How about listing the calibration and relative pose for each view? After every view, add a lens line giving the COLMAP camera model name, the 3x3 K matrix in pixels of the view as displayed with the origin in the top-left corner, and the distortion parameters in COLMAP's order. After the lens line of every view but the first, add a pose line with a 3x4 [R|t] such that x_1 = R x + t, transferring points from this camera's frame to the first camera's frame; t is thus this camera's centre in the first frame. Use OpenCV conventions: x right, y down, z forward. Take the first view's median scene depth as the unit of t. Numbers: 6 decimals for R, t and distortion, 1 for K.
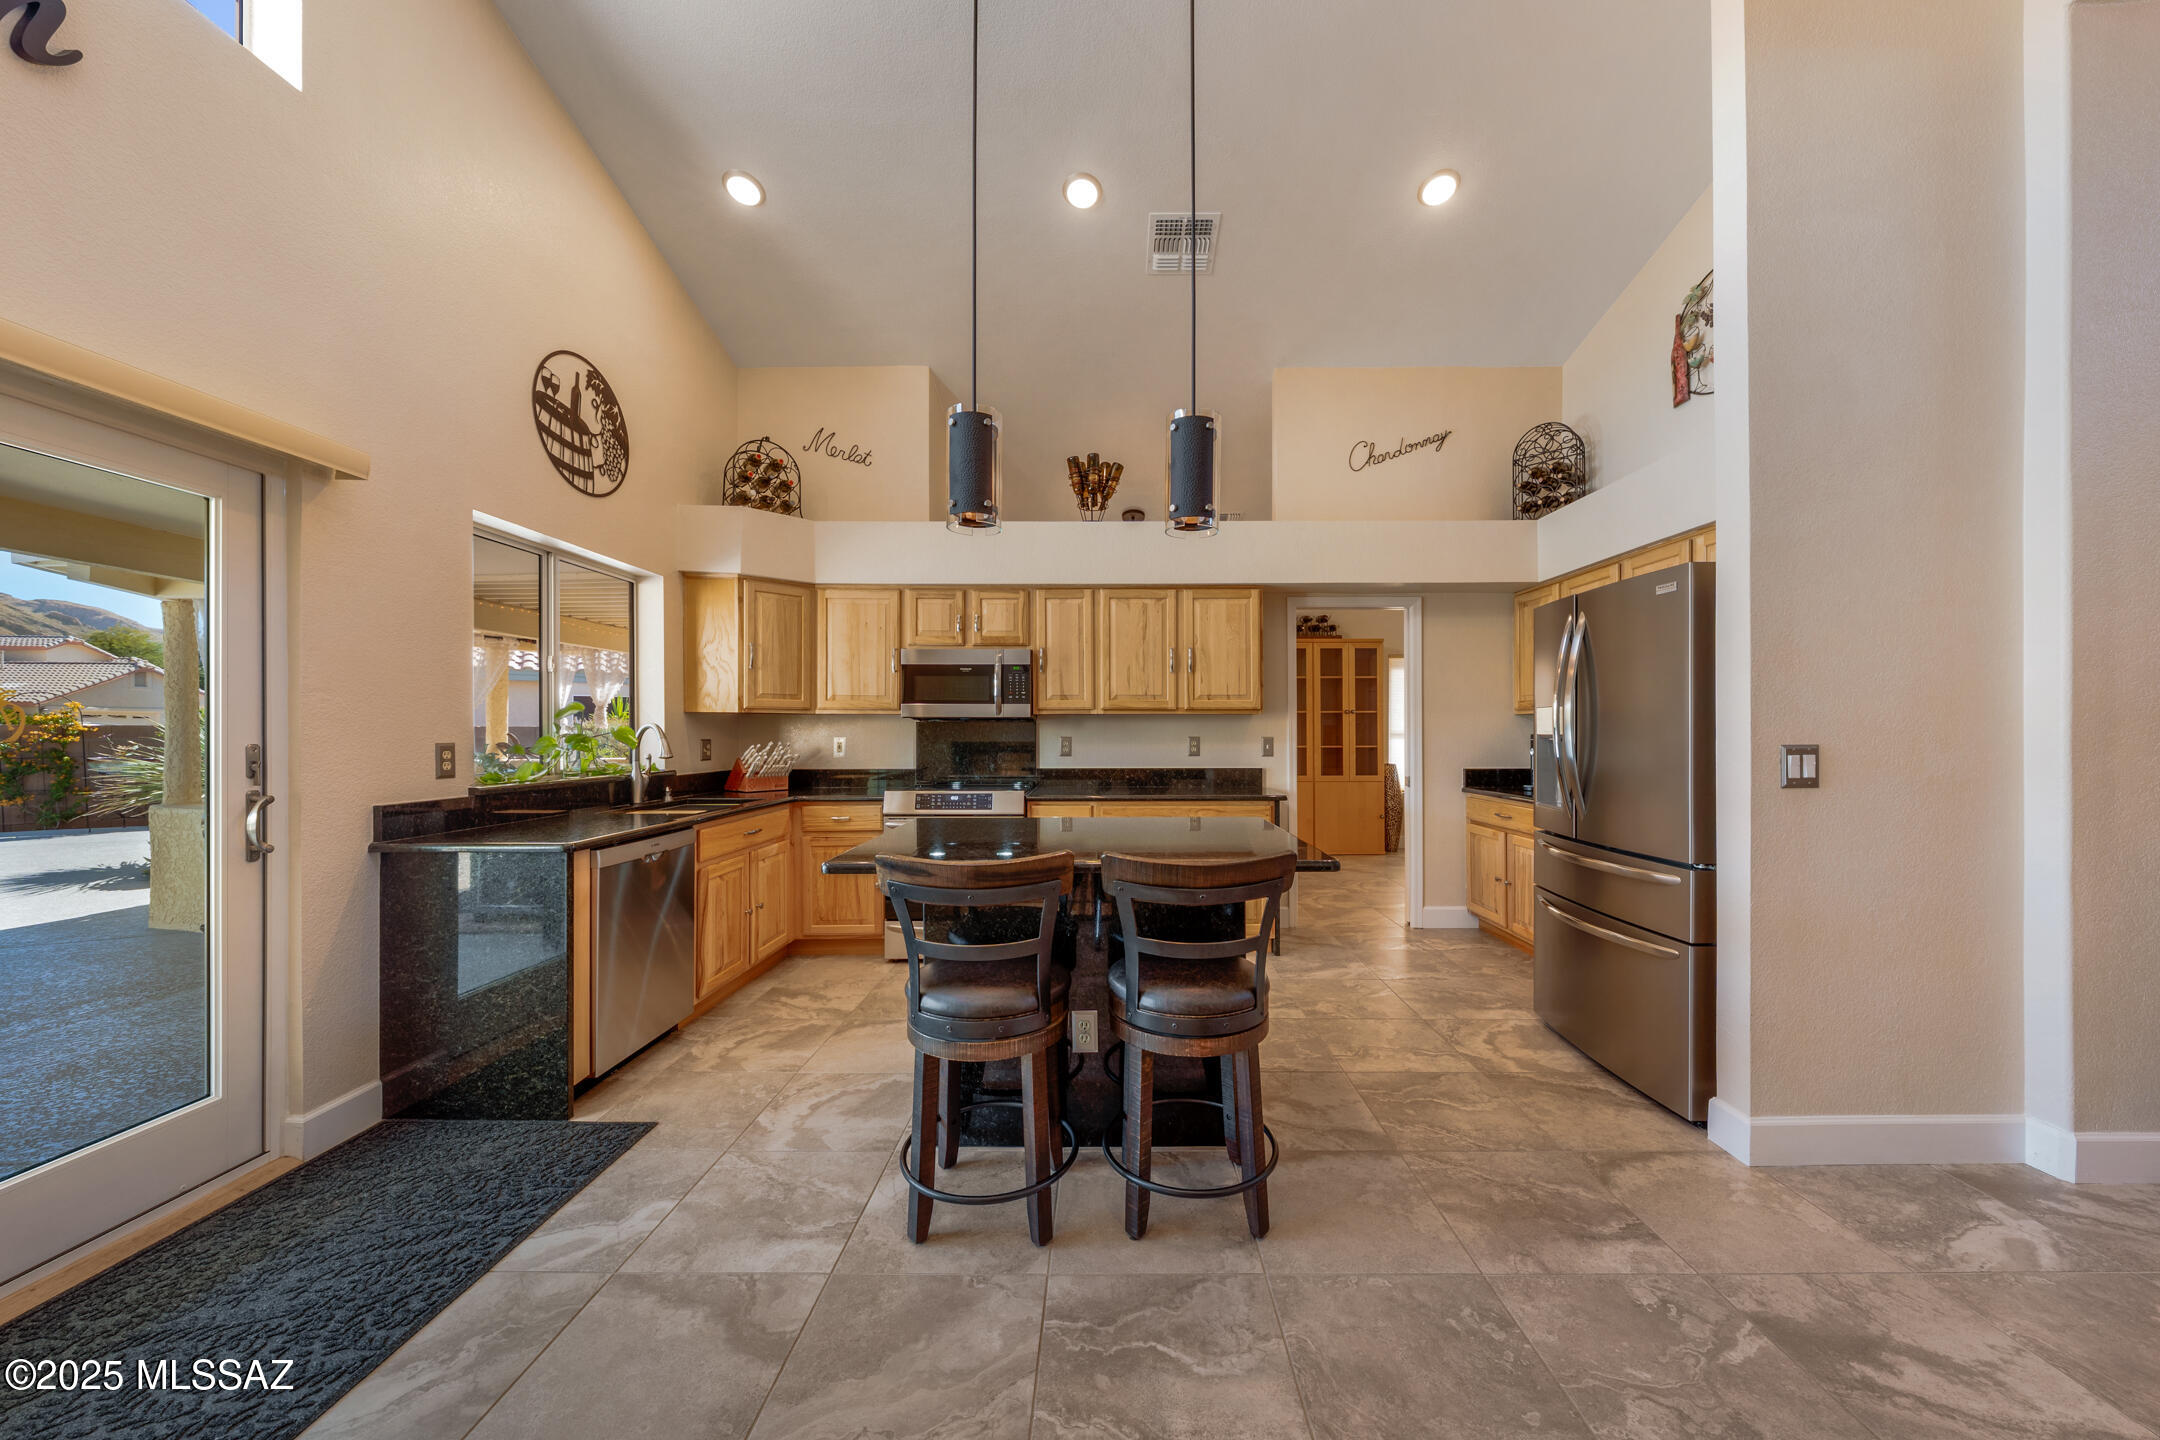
lens RADIAL K [[731.5, 0, 1103.2], [0, 731.5, 735.4], [0, 0, 1]] dist [-0.000796, -0.000039]
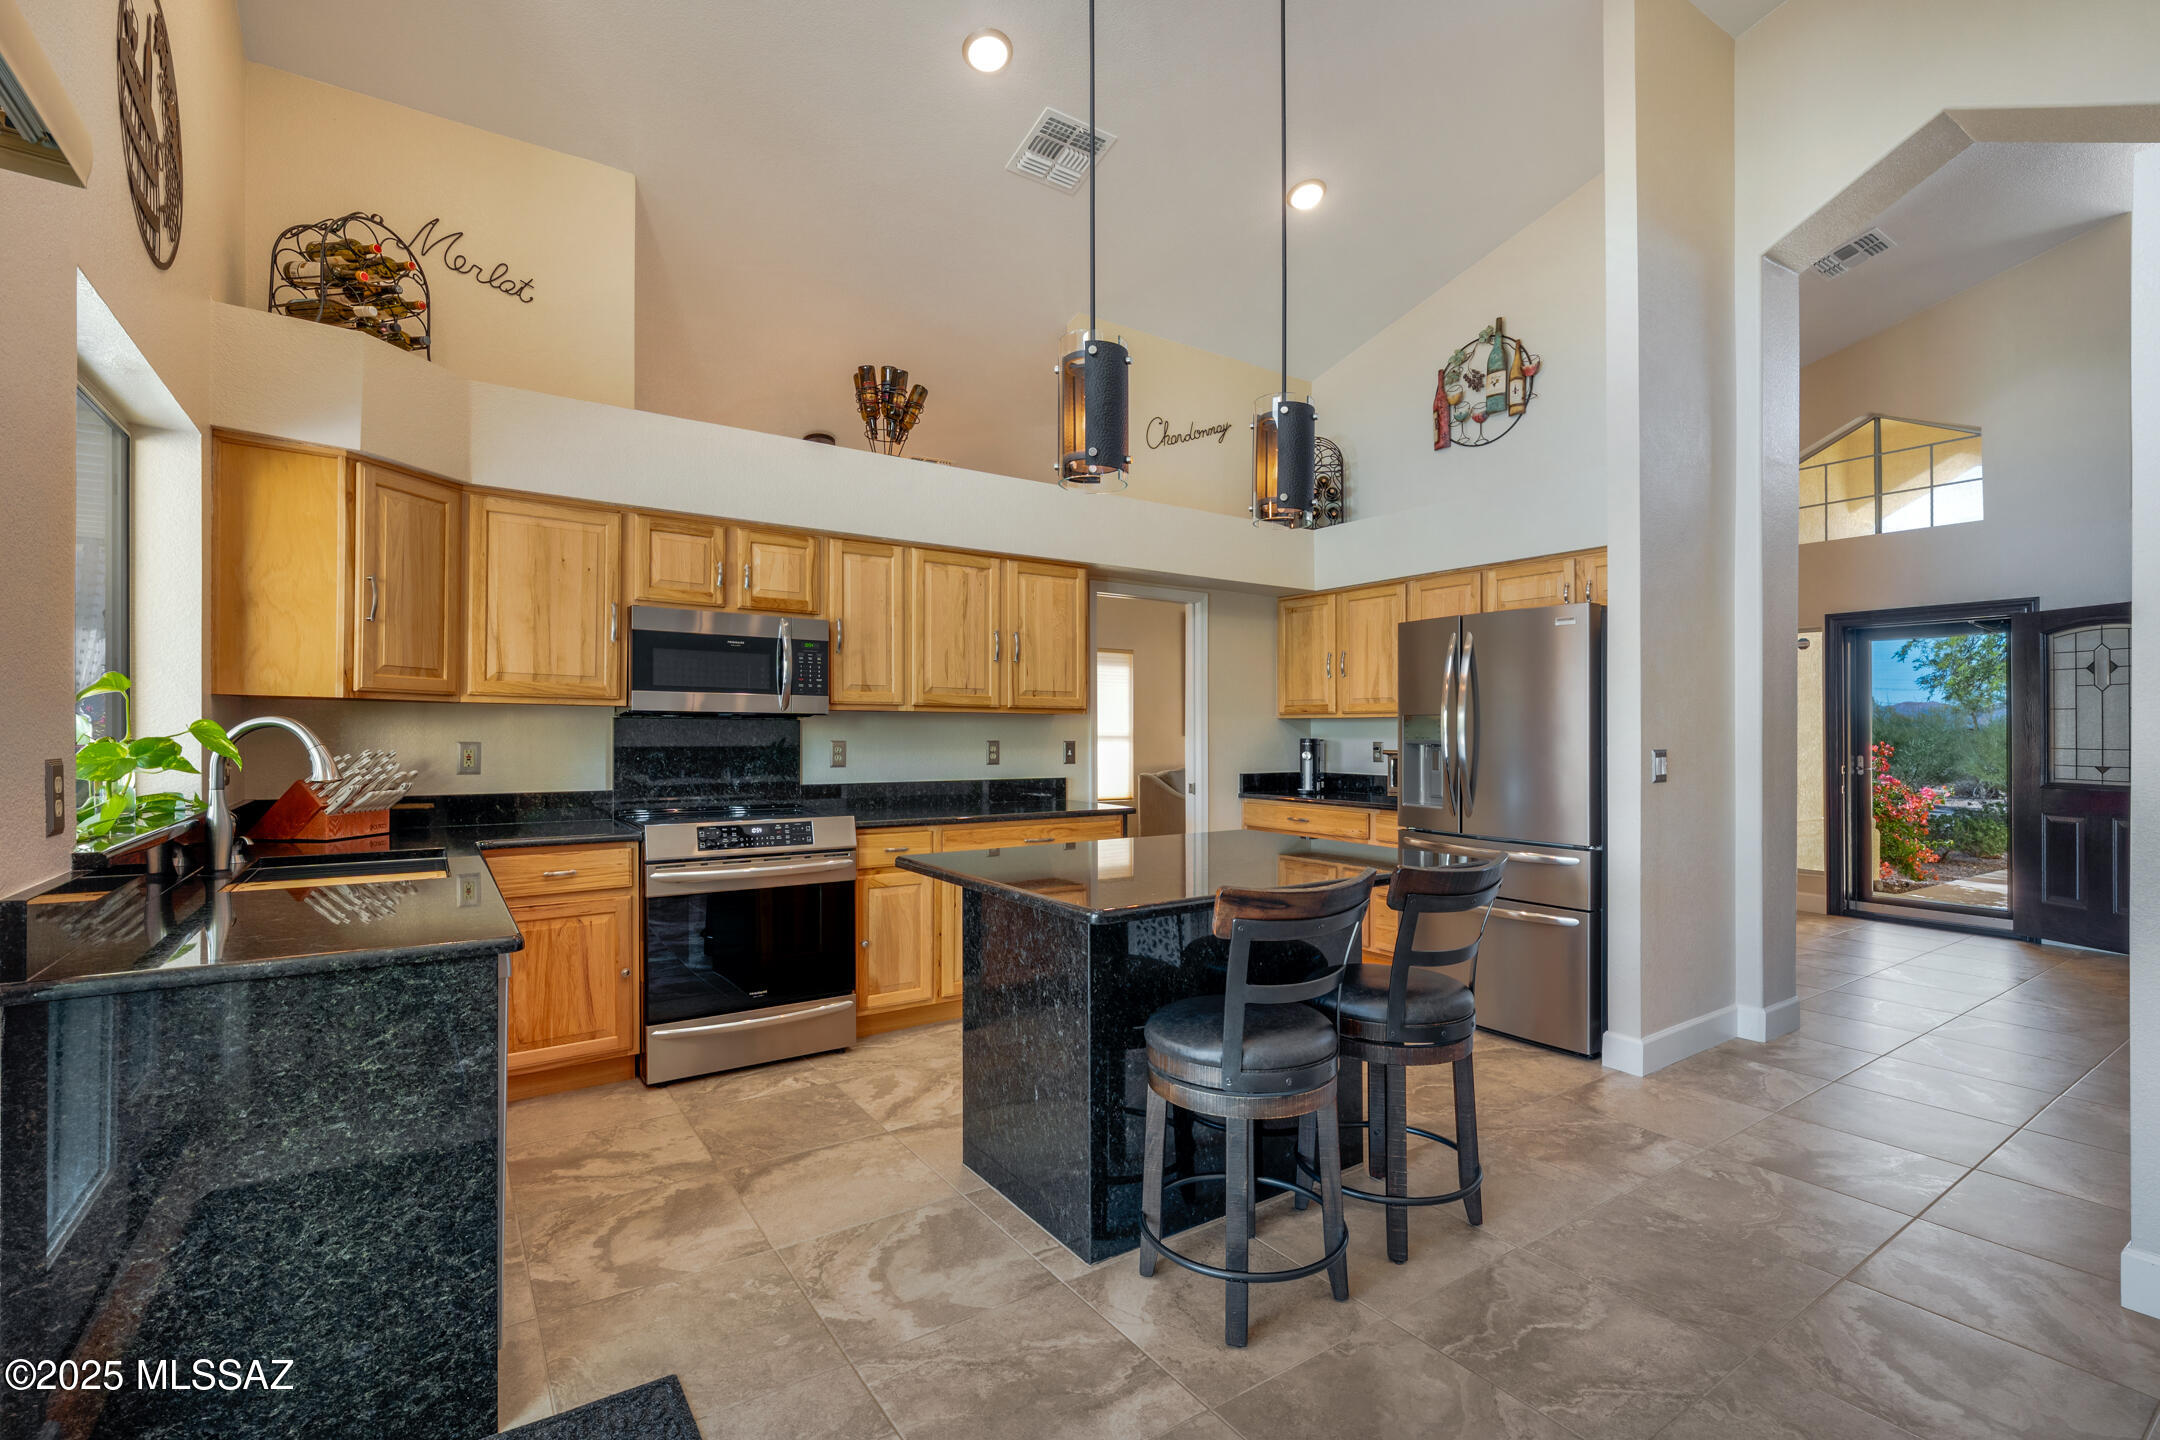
lens RADIAL K [[949.3, 0, 1088.0], [0, 949.3, 730.1], [0, 0, 1]] dist [0.000972, 0.000176]
pose [[0.826188, 0.006936, 0.563351, -0.446409], [-0.003925, 0.999971, -0.006556, -0.004077], [-0.563380, 0.003205, 0.826192, 0.083486]]
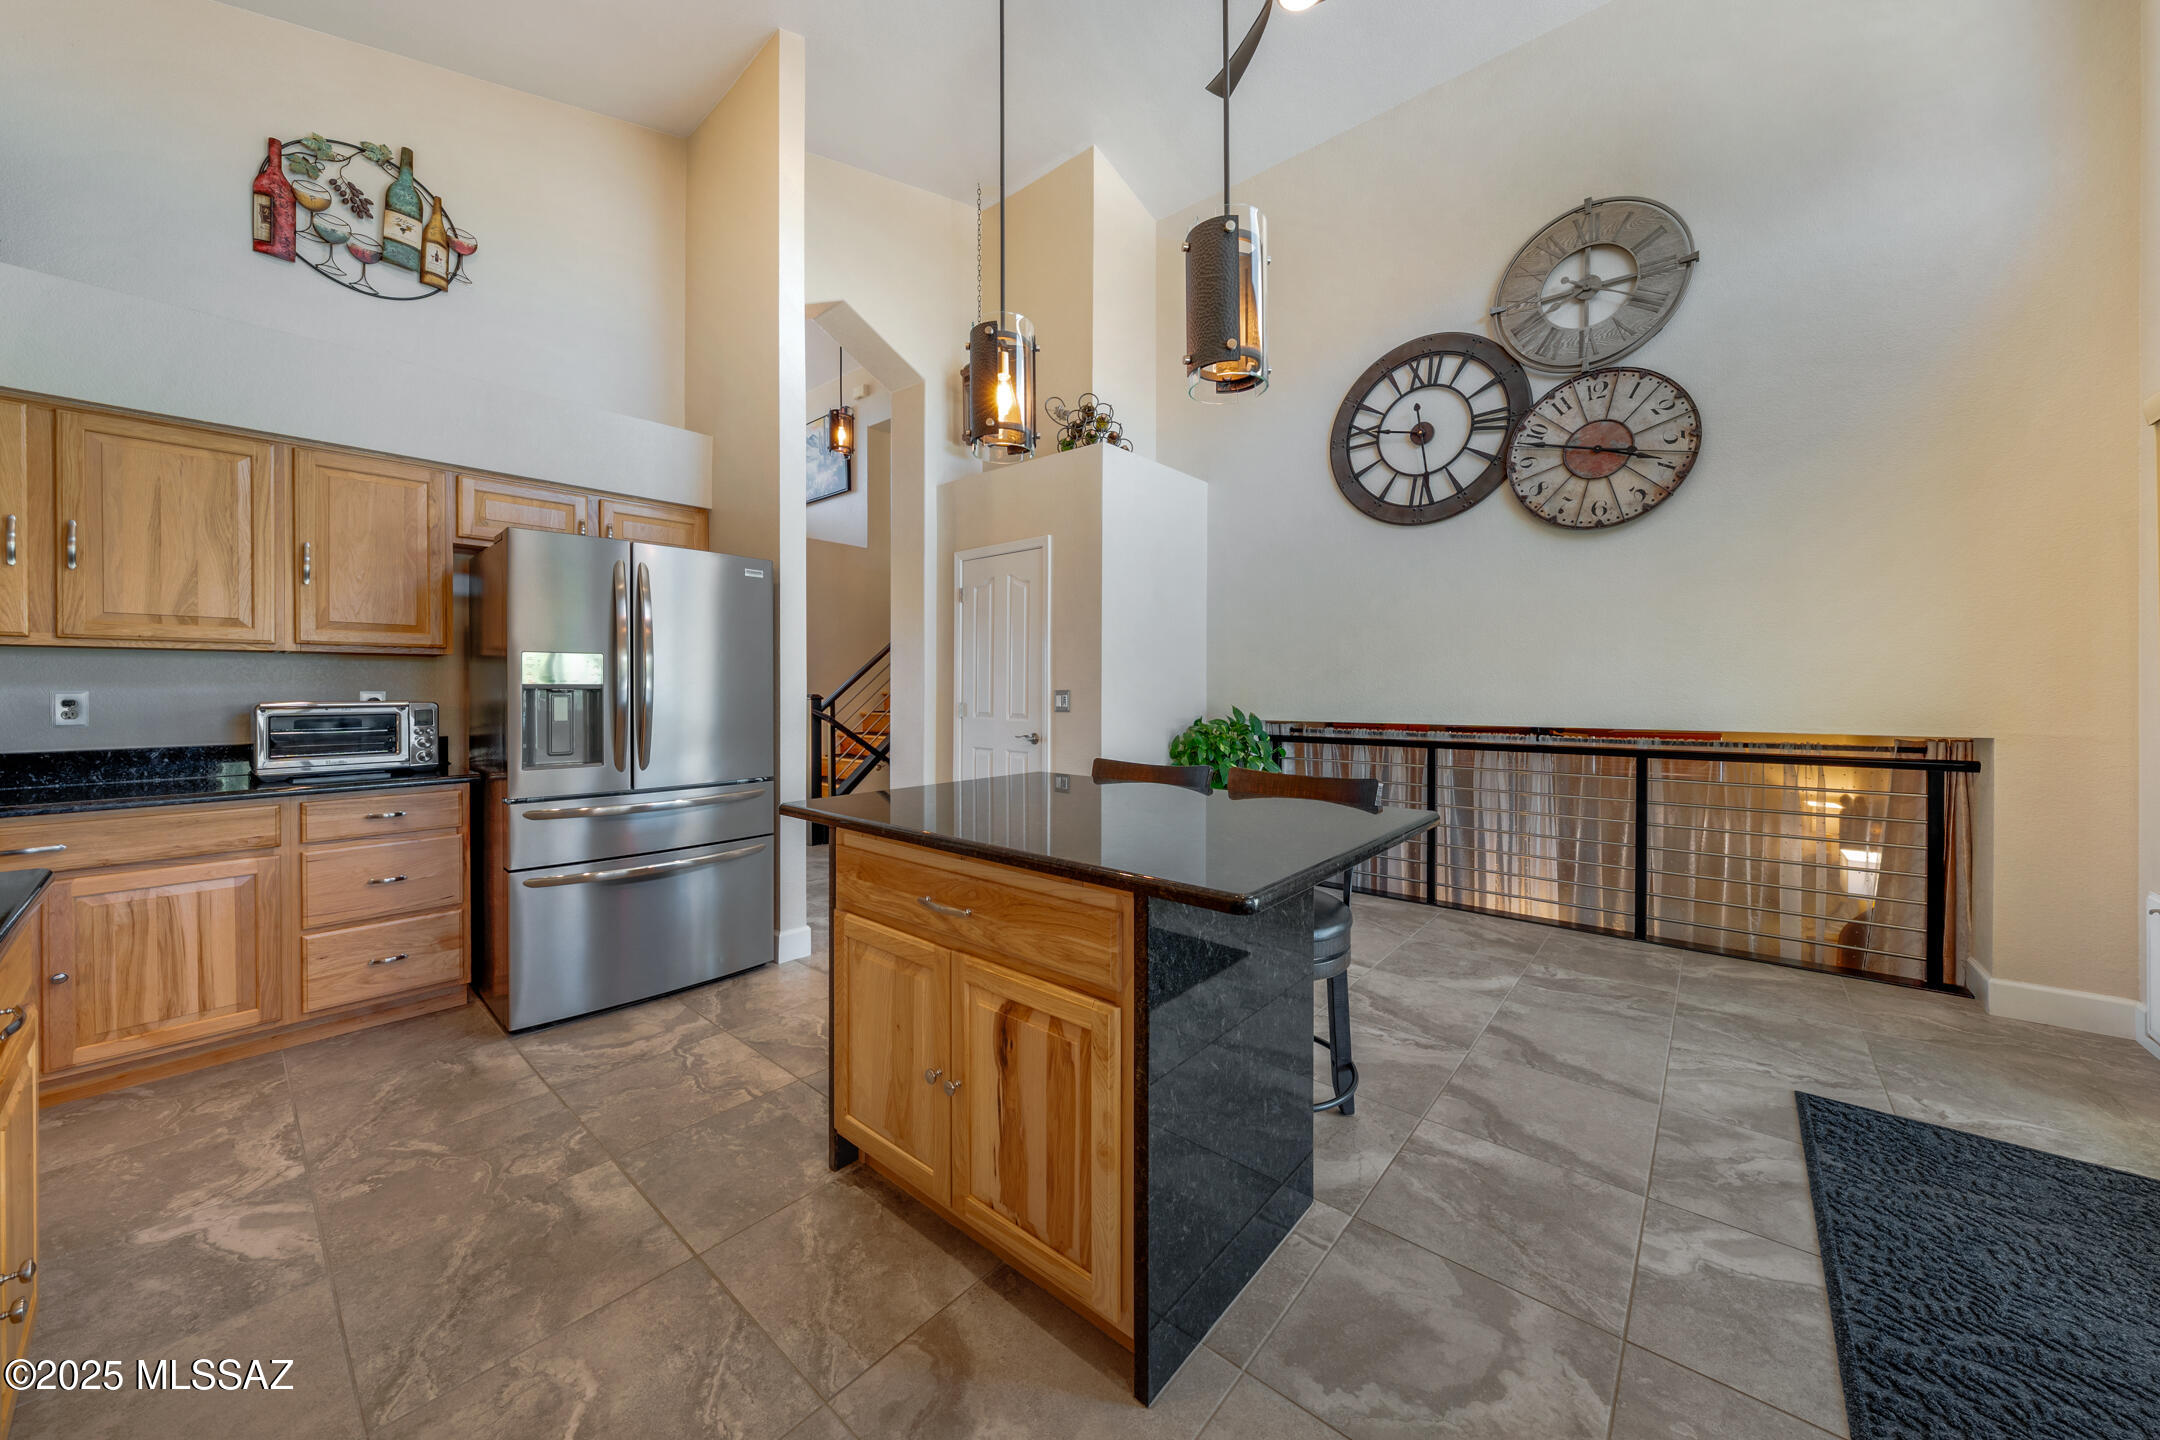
lens RADIAL K [[756.7, 0, 1055.2], [0, 756.7, 679.6], [0, 0, 1]] dist [-0.002894, -0.000268]
pose [[-0.745950, 0.007367, 0.665961, -0.317037], [0.001260, 0.999953, -0.009651, 0.002616], [-0.666001, -0.006360, -0.745924, 0.962279]]
